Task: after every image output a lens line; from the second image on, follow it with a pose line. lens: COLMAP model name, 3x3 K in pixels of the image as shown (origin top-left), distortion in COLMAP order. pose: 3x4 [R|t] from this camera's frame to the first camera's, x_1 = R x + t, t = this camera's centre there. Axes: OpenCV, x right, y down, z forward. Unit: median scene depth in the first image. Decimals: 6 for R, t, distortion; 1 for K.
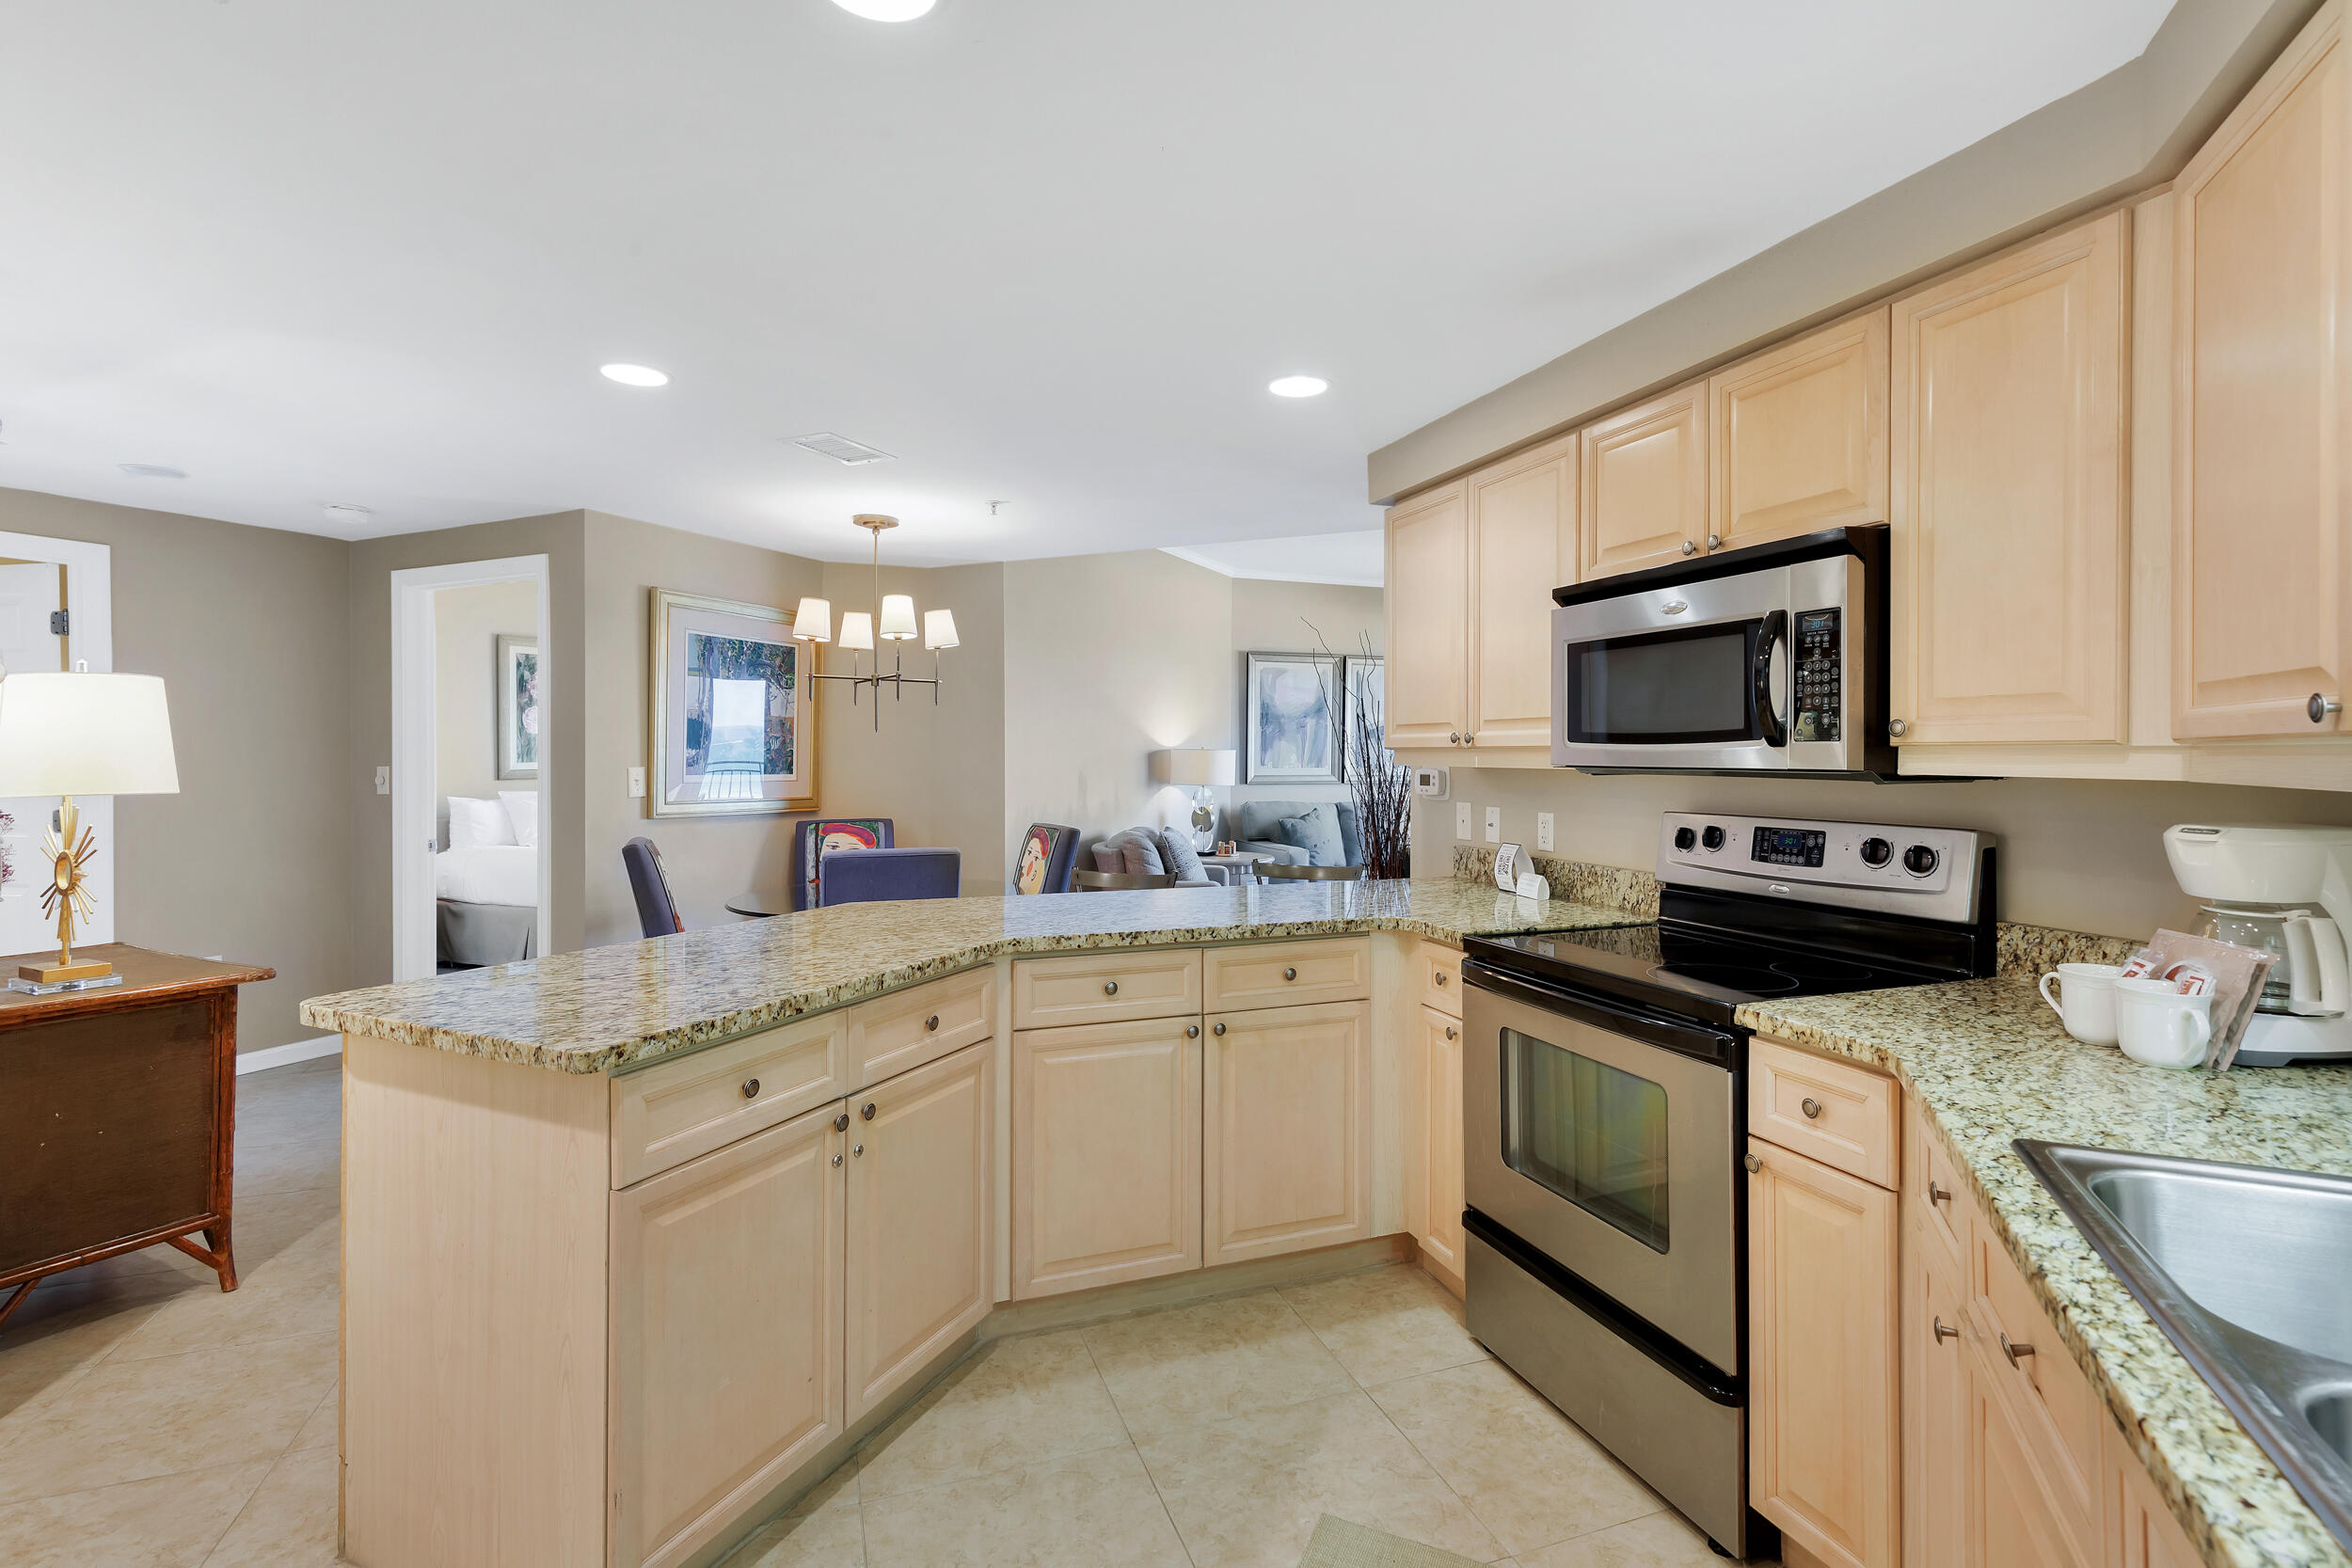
lens RADIAL K [[1092.8, 0, 1186.3], [0, 1092.8, 775.6], [0, 0, 1]] dist [0.004866, 0.001579]
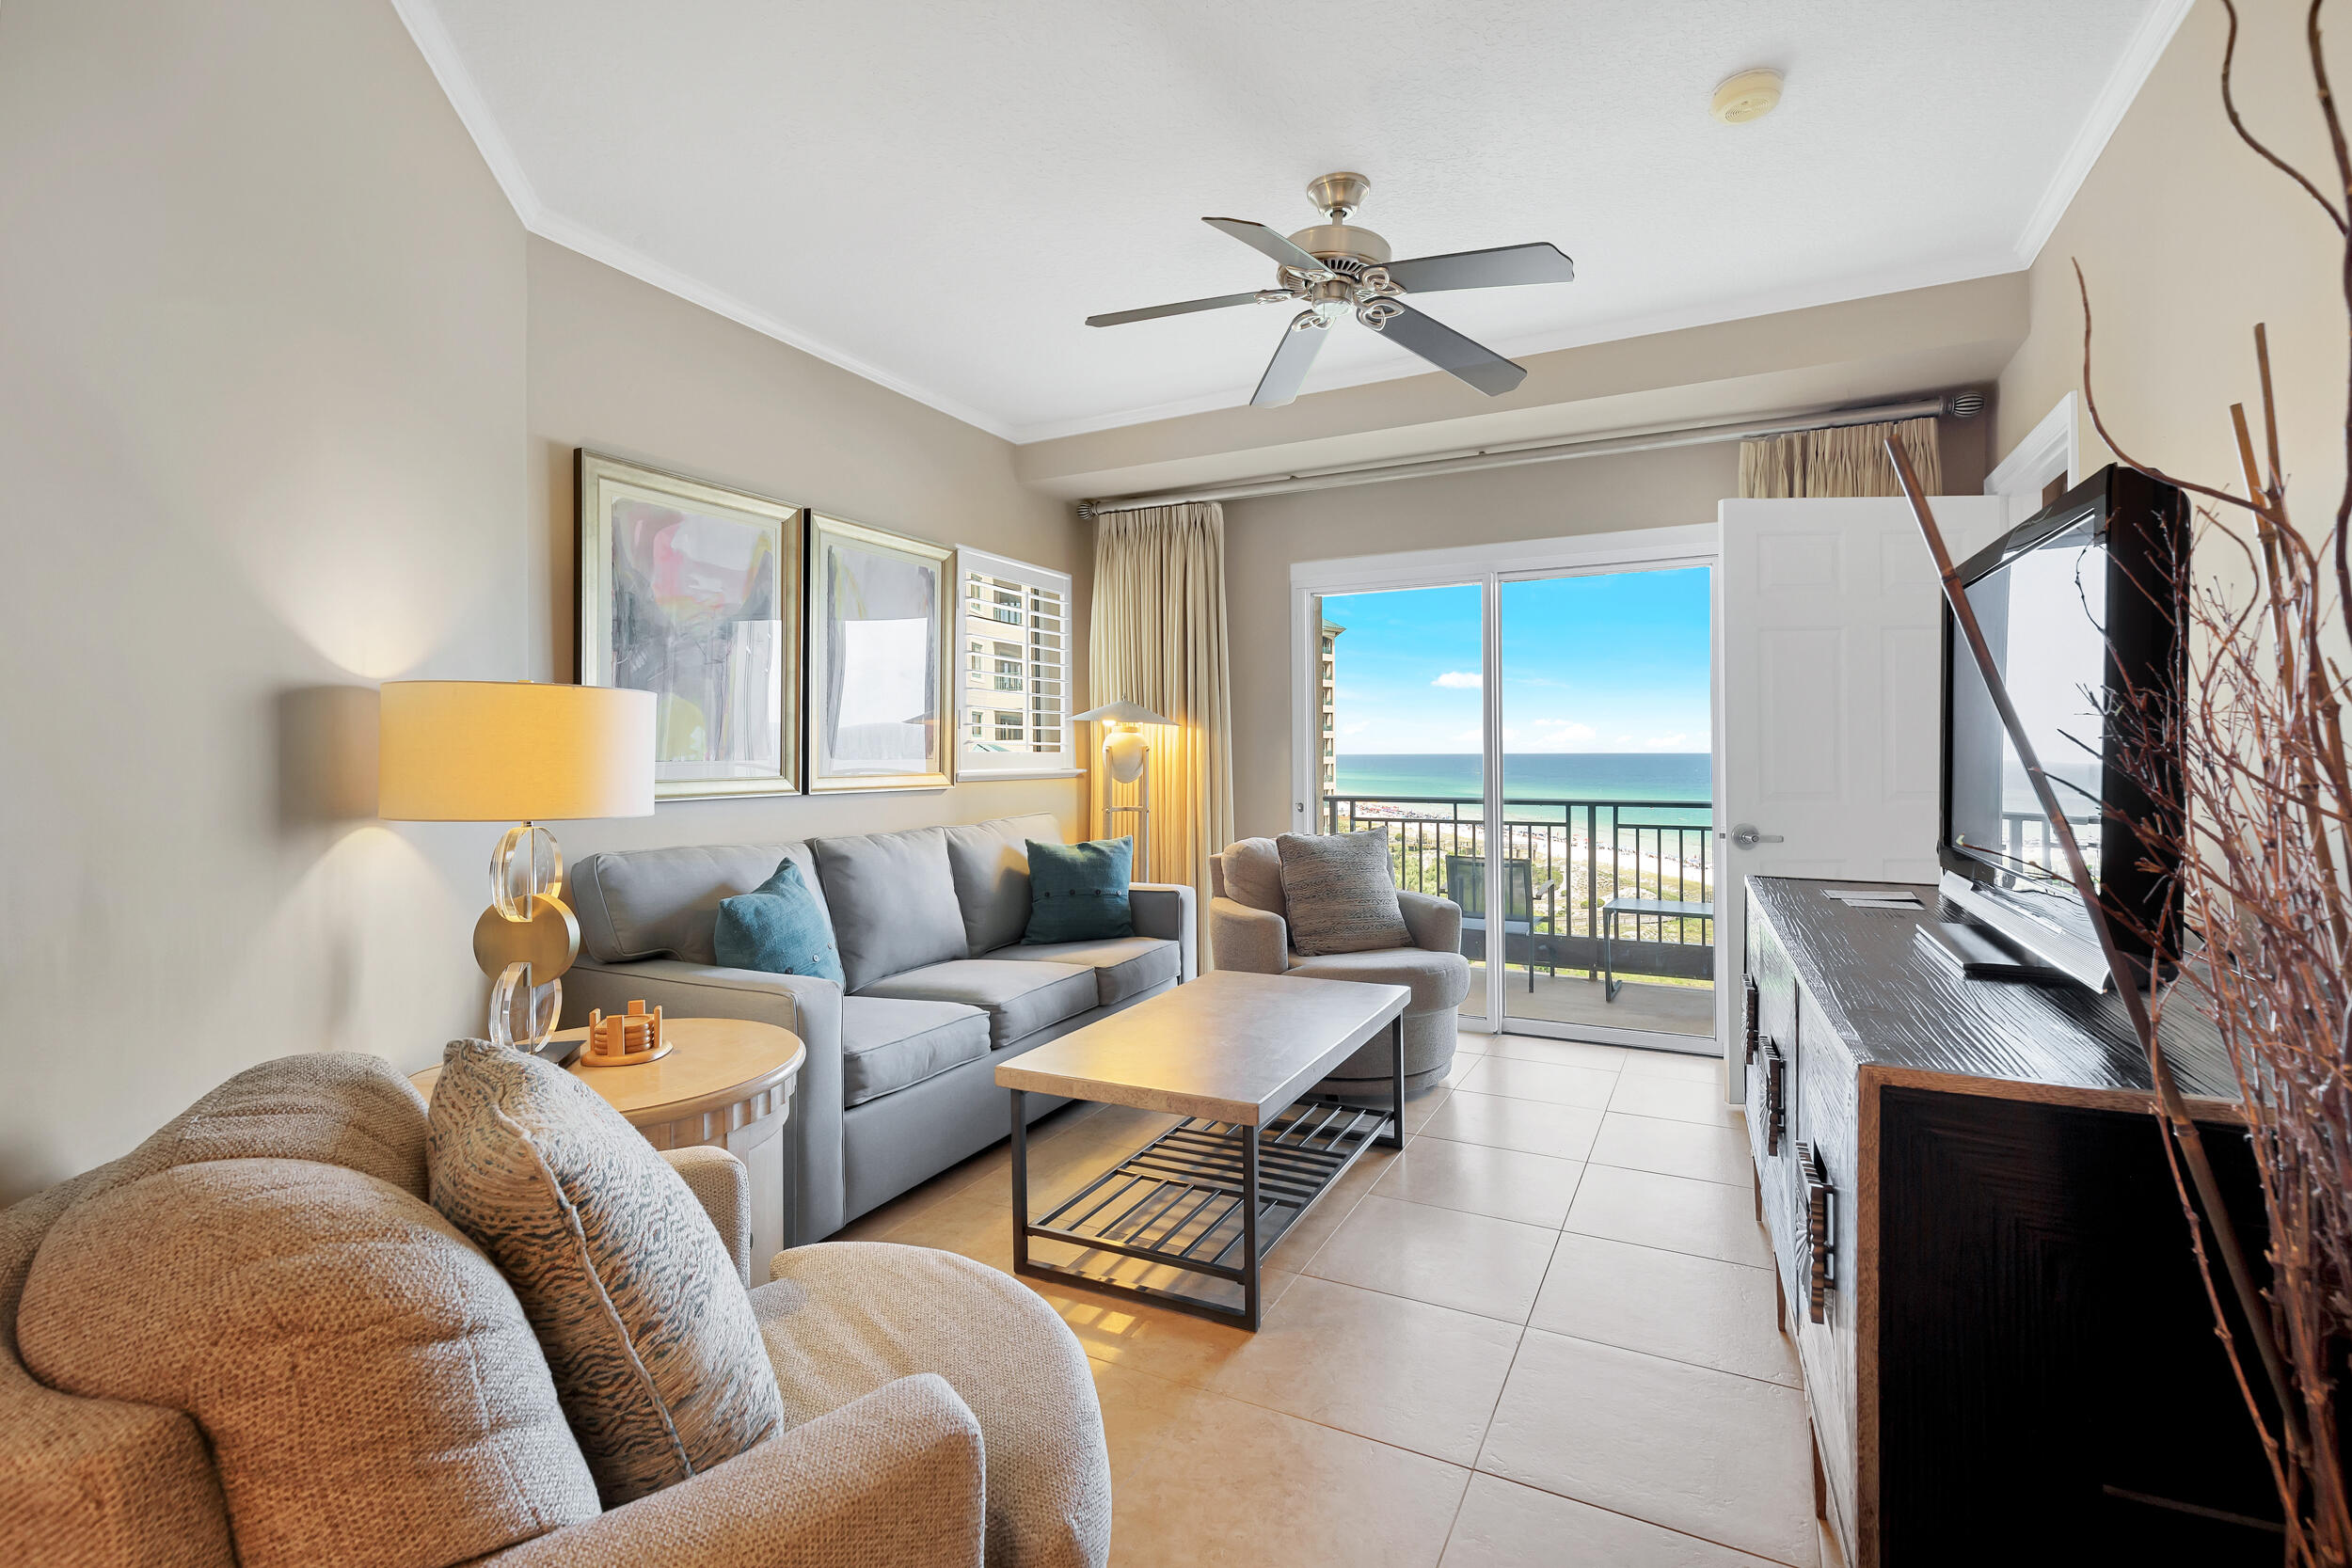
lens RADIAL K [[1092.8, 0, 1169.3], [0, 1092.8, 773.6], [0, 0, 1]] dist [0.004866, 0.001579]
pose [[0.746041, -0.018742, 0.665636, -0.111351], [0.020998, 0.999769, 0.004615, -0.001633], [-0.665569, 0.010534, 0.746262, 1.614853]]
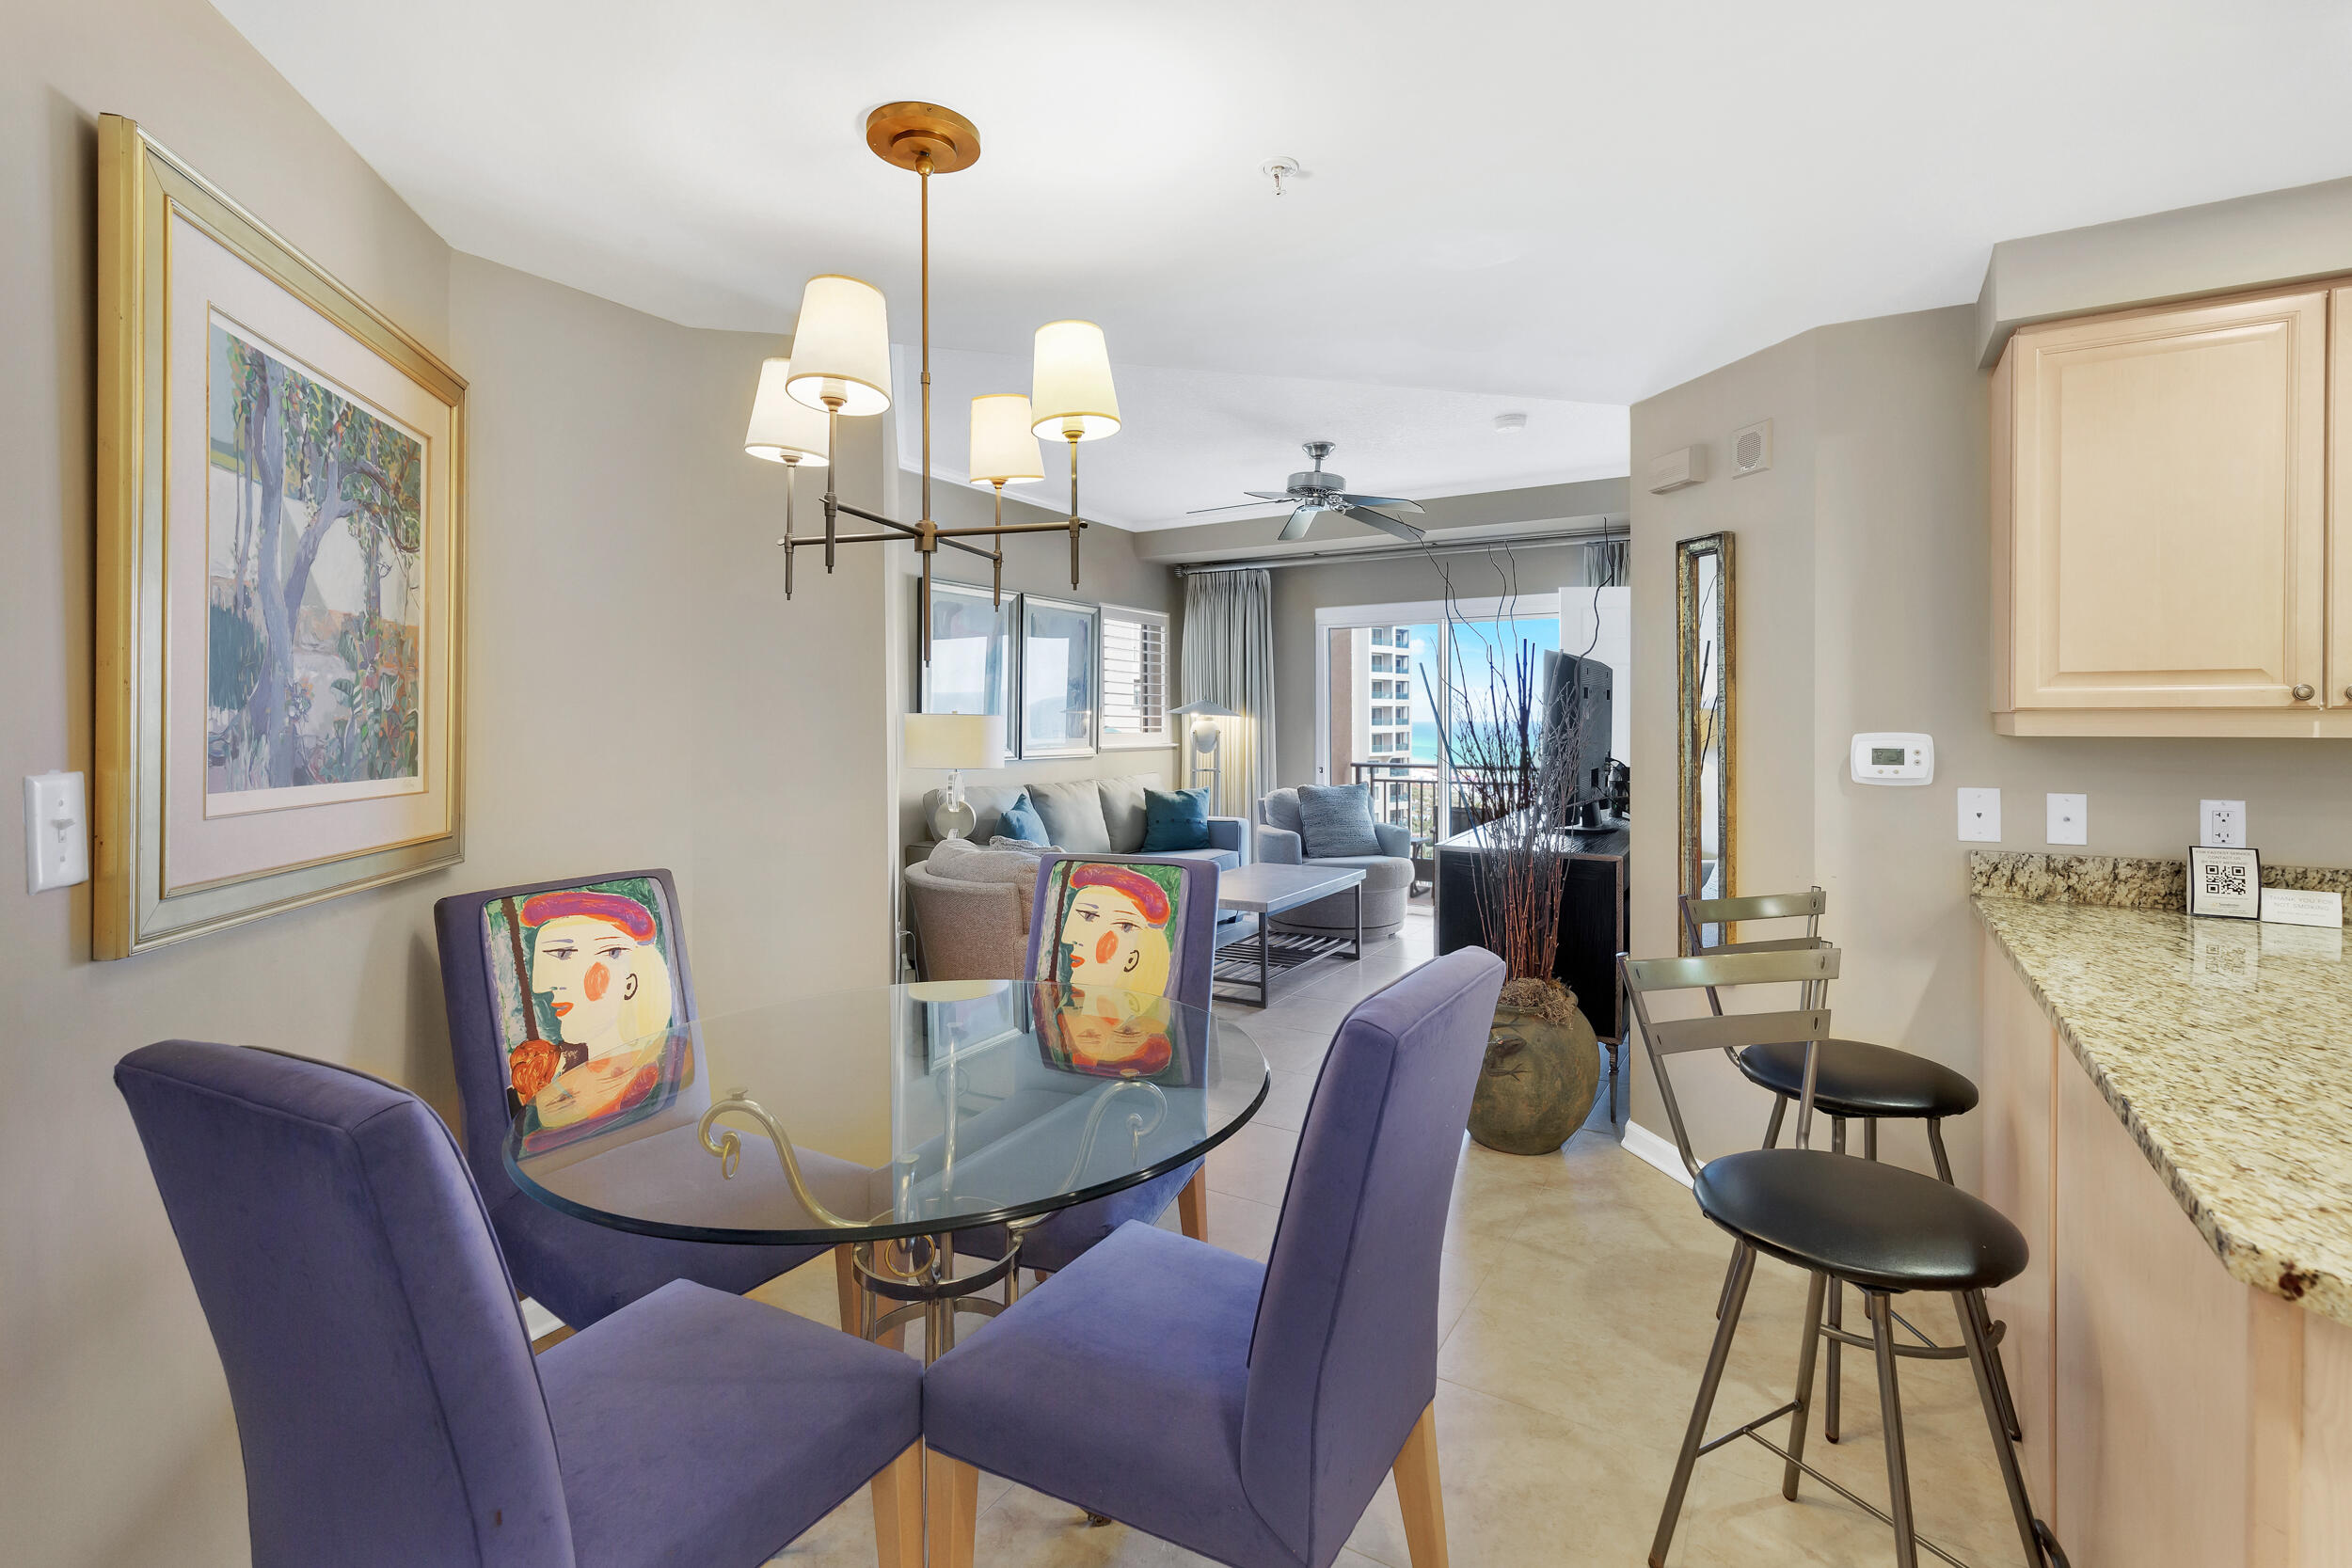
lens RADIAL K [[1092.8, 0, 1201.1], [0, 1092.8, 734.6], [0, 0, 1]] dist [0.004866, 0.001579]
pose [[0.771874, -0.009990, 0.635697, -0.687727], [0.015051, 0.999883, -0.002562, -0.018568], [-0.635598, 0.011545, 0.771934, 0.930131]]
